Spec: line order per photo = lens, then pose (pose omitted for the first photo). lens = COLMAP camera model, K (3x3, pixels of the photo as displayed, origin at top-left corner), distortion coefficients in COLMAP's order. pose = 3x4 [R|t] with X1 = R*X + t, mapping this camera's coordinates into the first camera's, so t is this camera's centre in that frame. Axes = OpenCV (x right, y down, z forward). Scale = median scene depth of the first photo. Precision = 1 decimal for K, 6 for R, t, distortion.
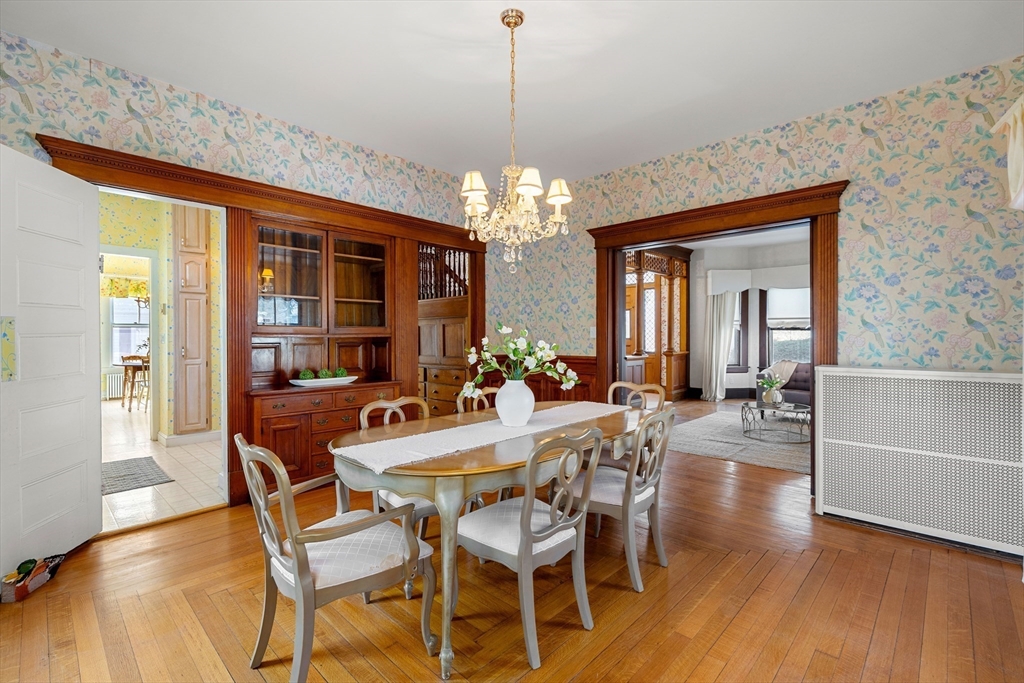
lens RADIAL K [[461.2, 0, 514.8], [0, 461.2, 337.0], [0, 0, 1]] dist [-0.006714, 0.001946]
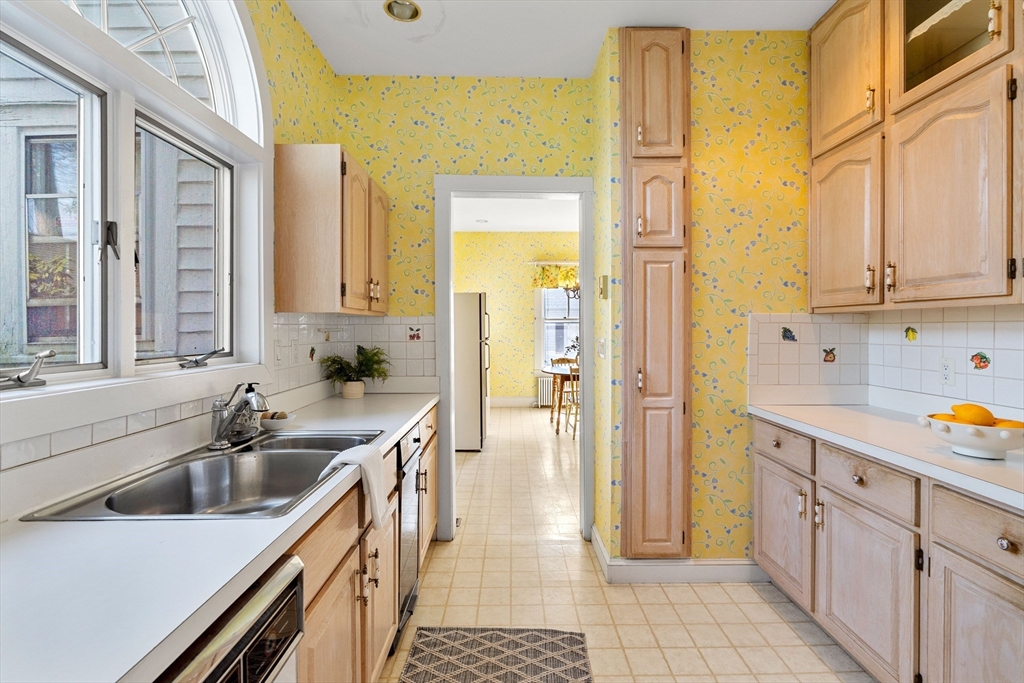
lens RADIAL K [[461.2, 0, 512.1], [0, 461.2, 331.9], [0, 0, 1]] dist [-0.006714, 0.001946]
pose [[0.688599, 0.006014, -0.725118, -0.467223], [-0.002476, 0.999979, 0.005942, -0.016449], [0.725138, -0.002296, 0.688599, 0.582312]]
